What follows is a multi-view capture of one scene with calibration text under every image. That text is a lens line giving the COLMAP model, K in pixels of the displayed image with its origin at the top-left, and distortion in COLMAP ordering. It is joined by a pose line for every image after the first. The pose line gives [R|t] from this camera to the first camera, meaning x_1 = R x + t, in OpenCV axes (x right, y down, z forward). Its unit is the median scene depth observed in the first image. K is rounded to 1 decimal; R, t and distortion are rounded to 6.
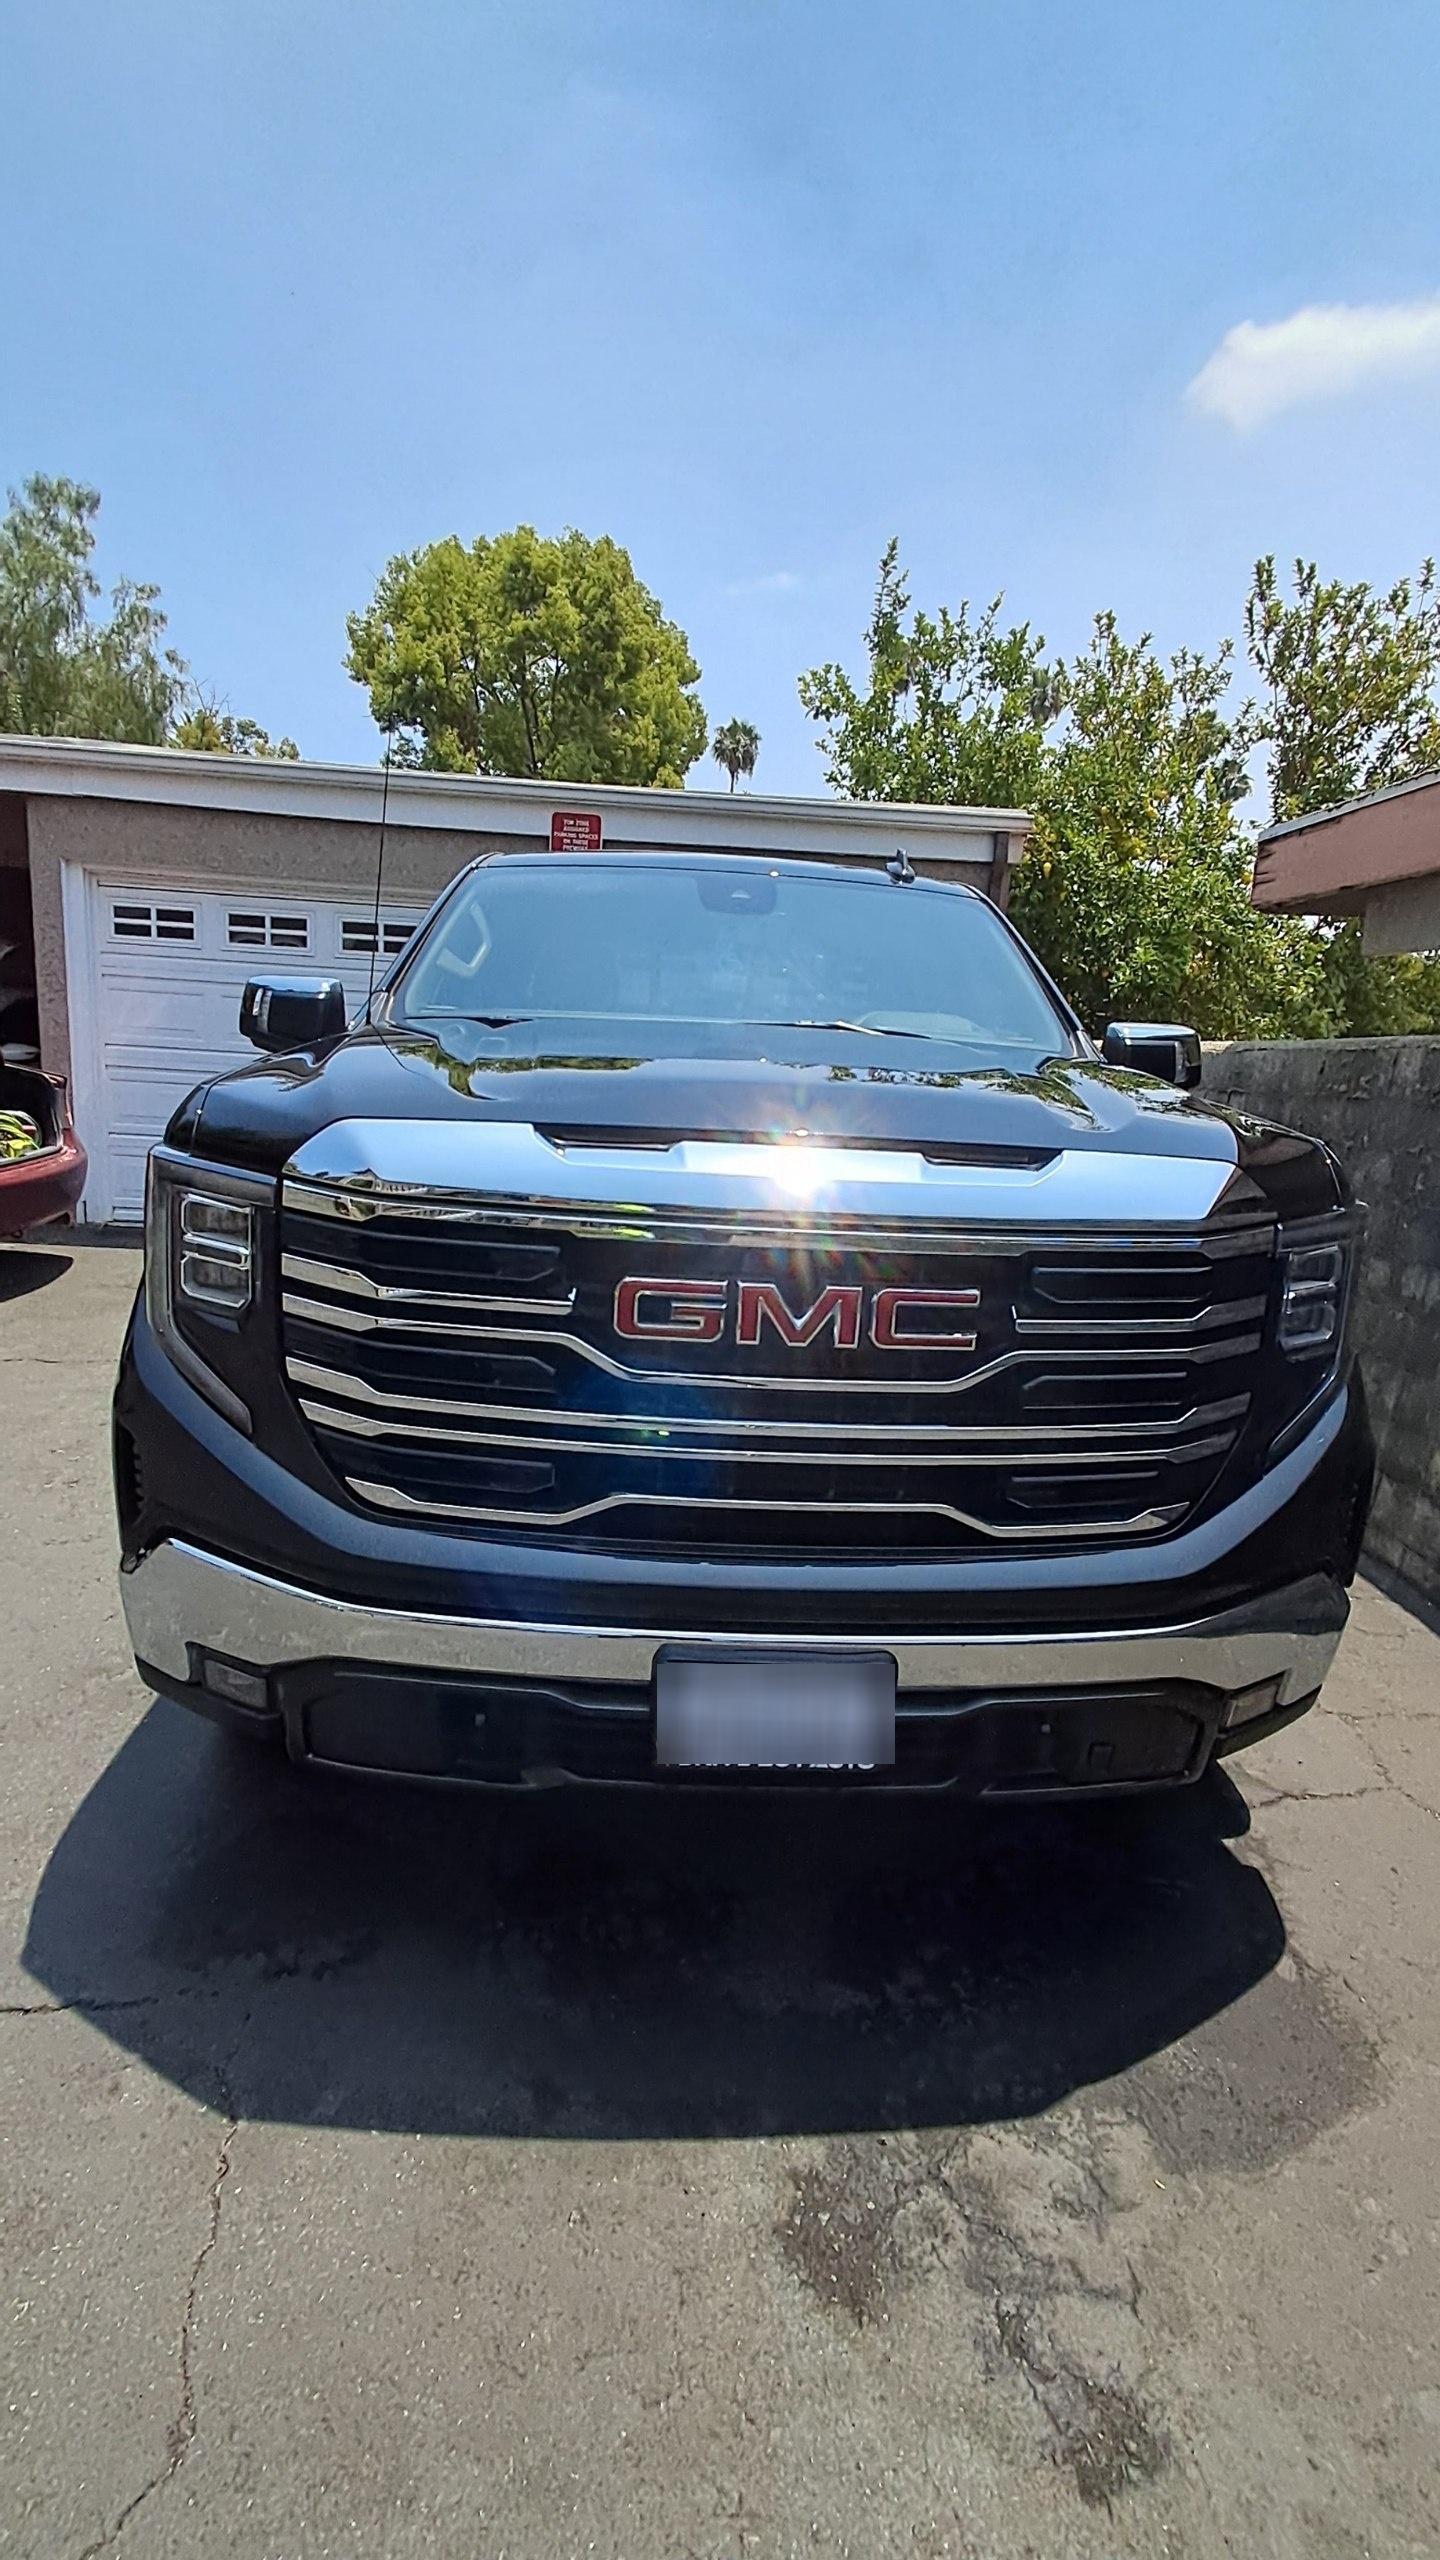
lens RADIAL K [[1195.0, 0, 720.0], [0, 1195.0, 1280.0], [0, 0, 1]] dist [0.034505, -0.000117]
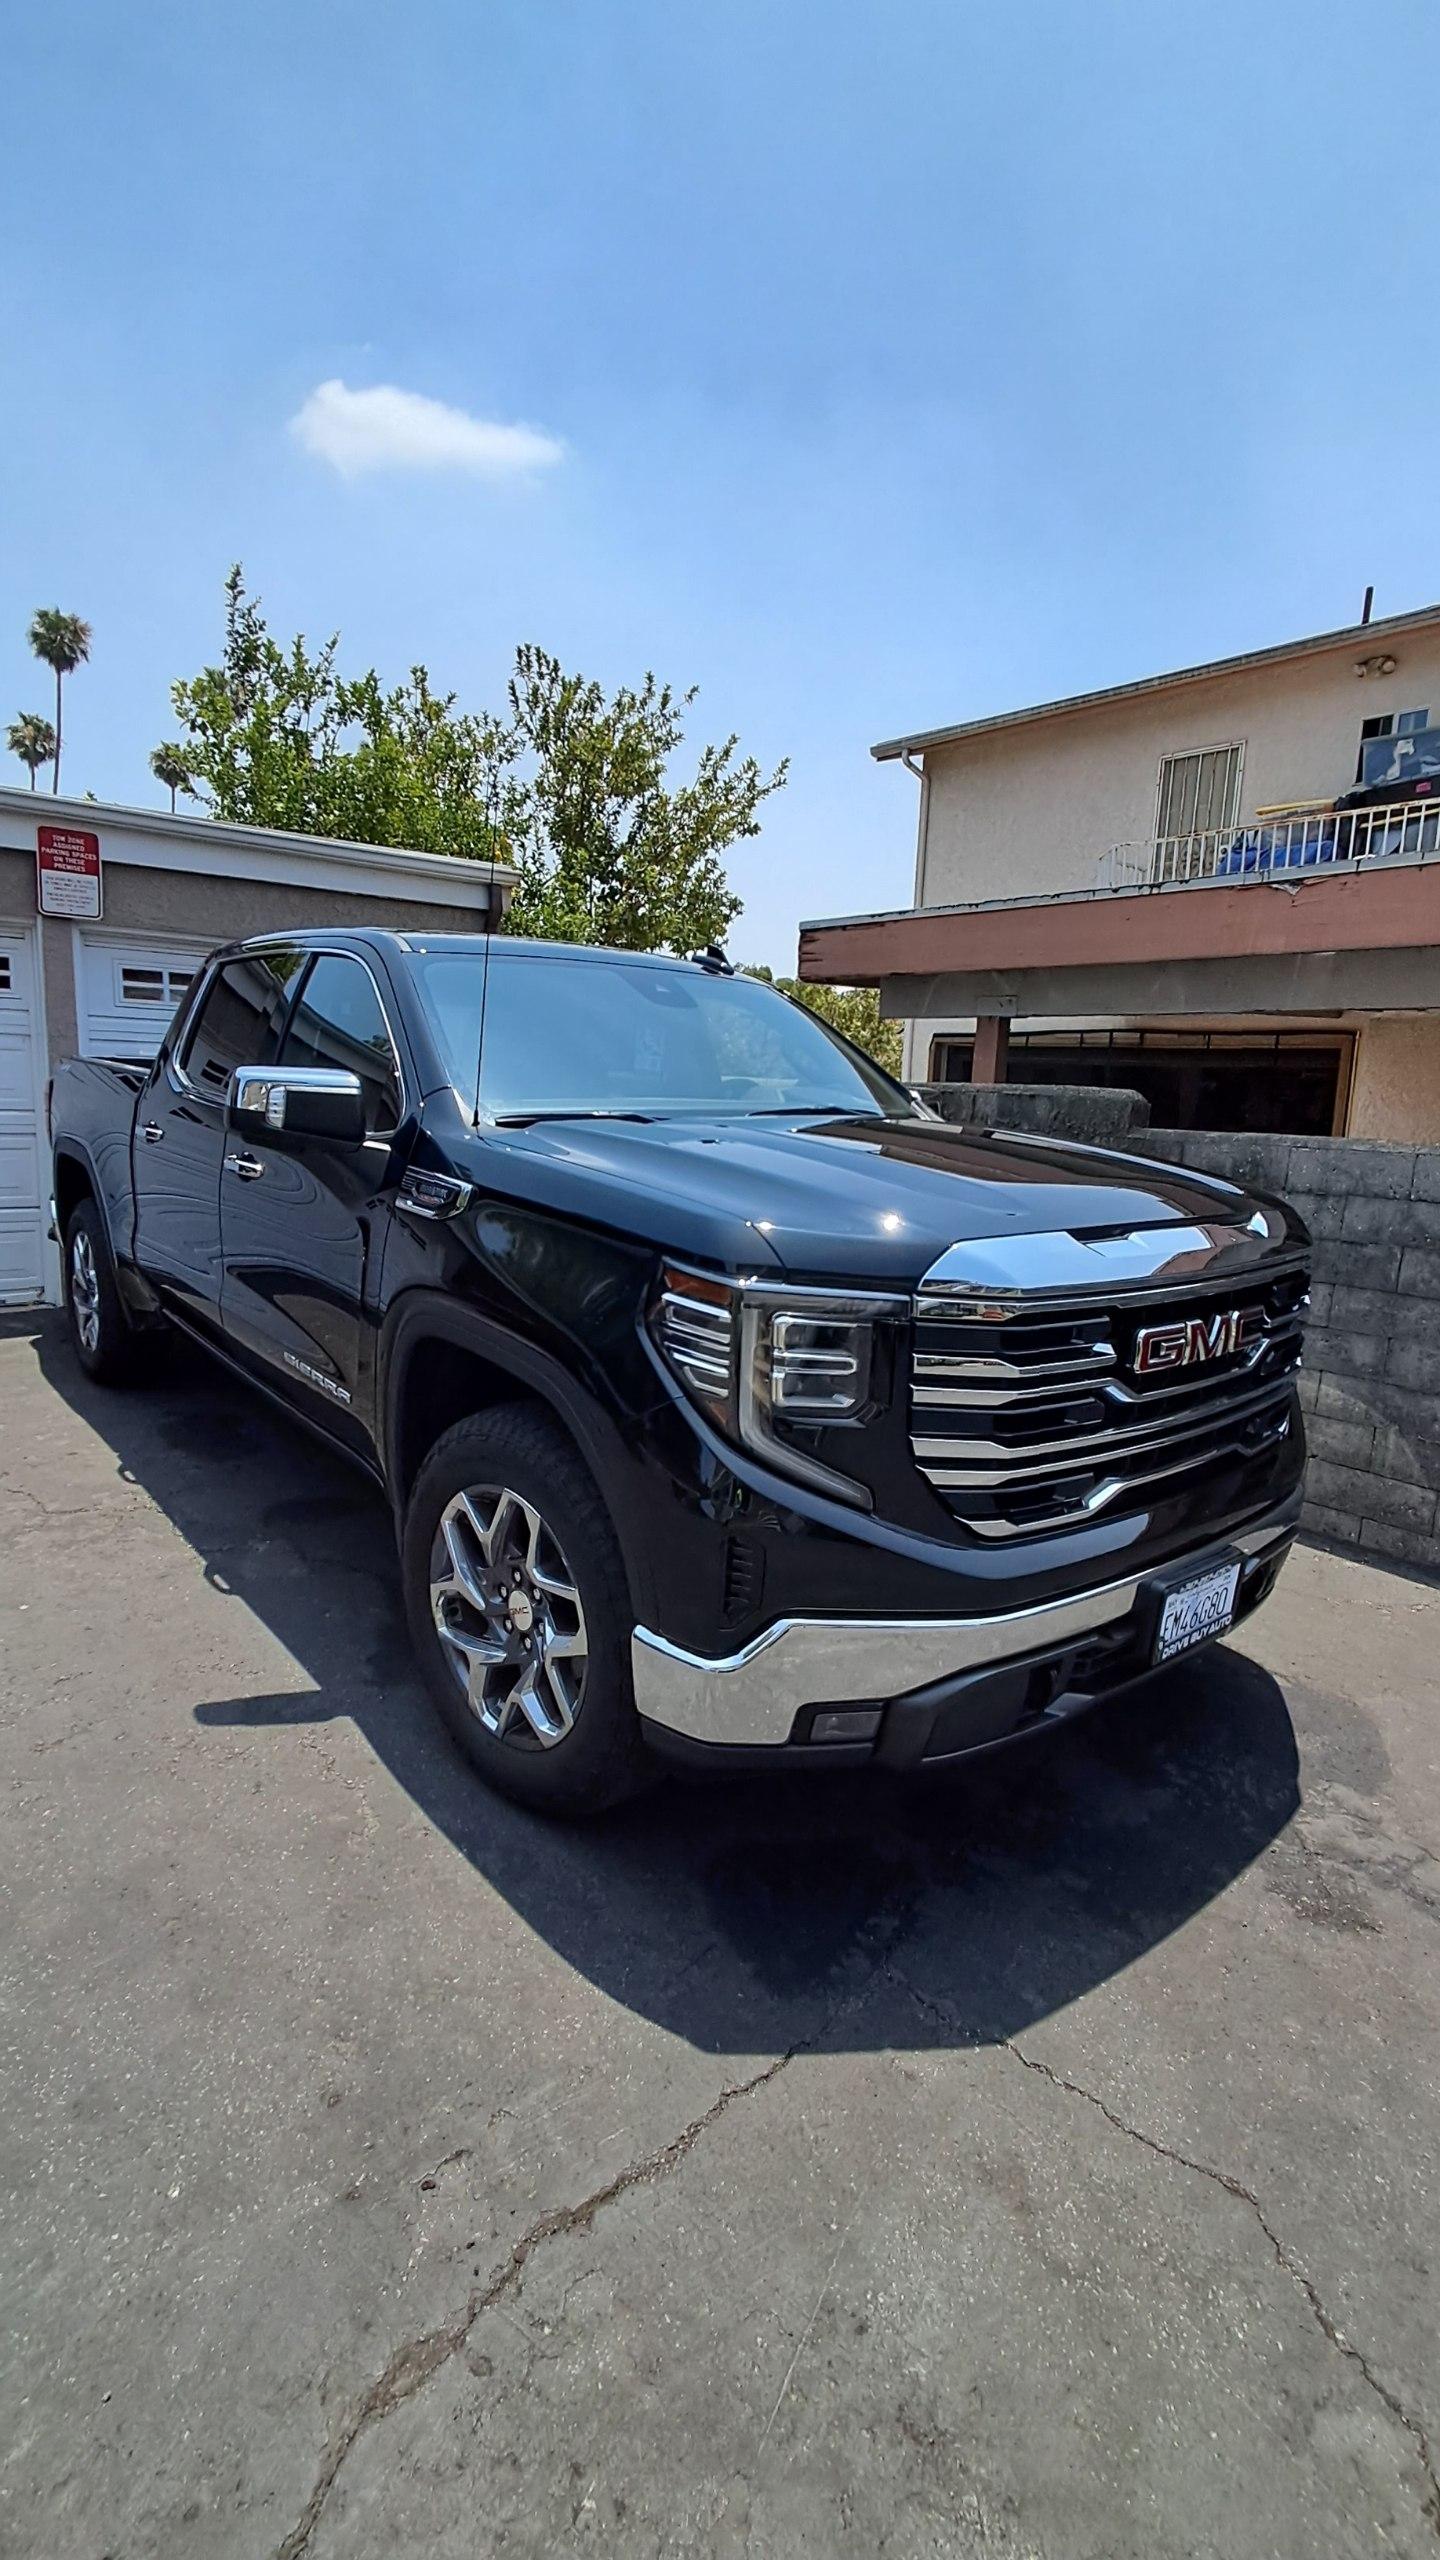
lens RADIAL K [[1122.2, 0, 720.9], [0, 1122.2, 1257.9], [0, 0, 1]] dist [0.024141, 0.000032]
pose [[0.814068, -0.116669, 0.568931, -1.158199], [0.119296, 0.992317, 0.032795, -0.180855], [-0.568386, 0.041174, 0.821731, 0.161997]]
